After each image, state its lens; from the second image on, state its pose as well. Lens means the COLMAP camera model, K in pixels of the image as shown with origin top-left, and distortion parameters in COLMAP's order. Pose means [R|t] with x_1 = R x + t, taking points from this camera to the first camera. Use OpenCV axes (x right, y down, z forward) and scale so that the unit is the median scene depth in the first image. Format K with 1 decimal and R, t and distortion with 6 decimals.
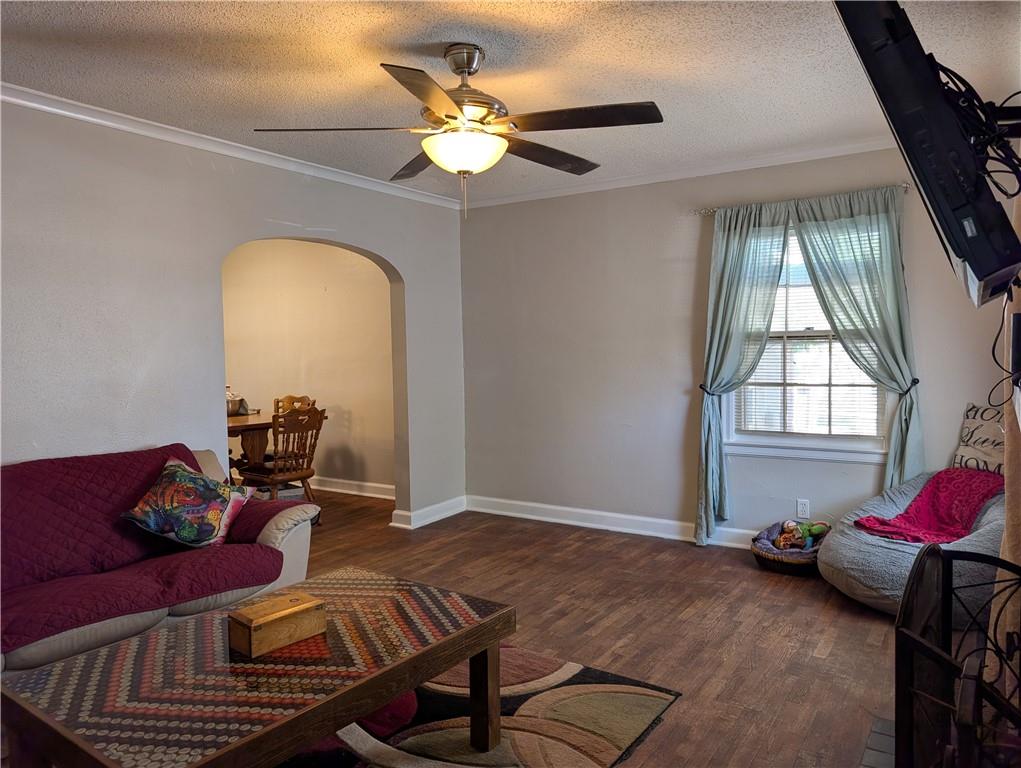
lens RADIAL K [[728.4, 0, 517.5], [0, 728.4, 383.6], [0, 0, 1]] dist [0.027840, -0.030883]
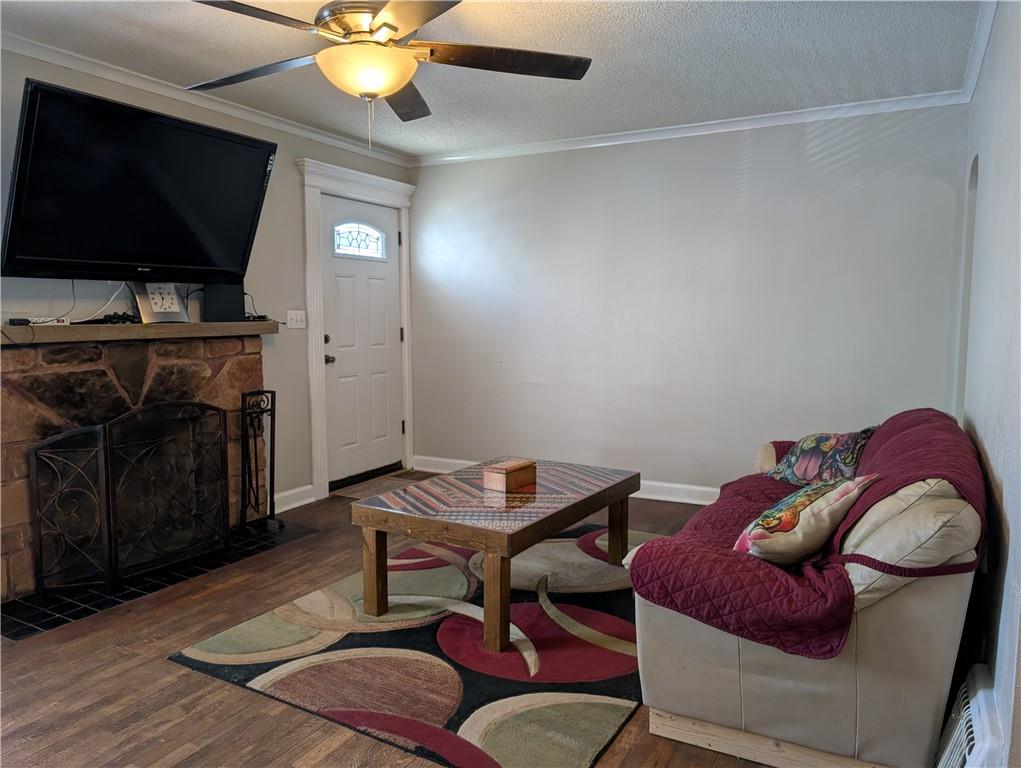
lens RADIAL K [[728.4, 0, 515.2], [0, 728.4, 381.0], [0, 0, 1]] dist [0.027840, -0.030883]
pose [[-0.996578, 0.020069, -0.080184, -0.132967], [0.007430, 0.987899, 0.154921, -0.069627], [0.082323, 0.153795, -0.984667, 1.535753]]
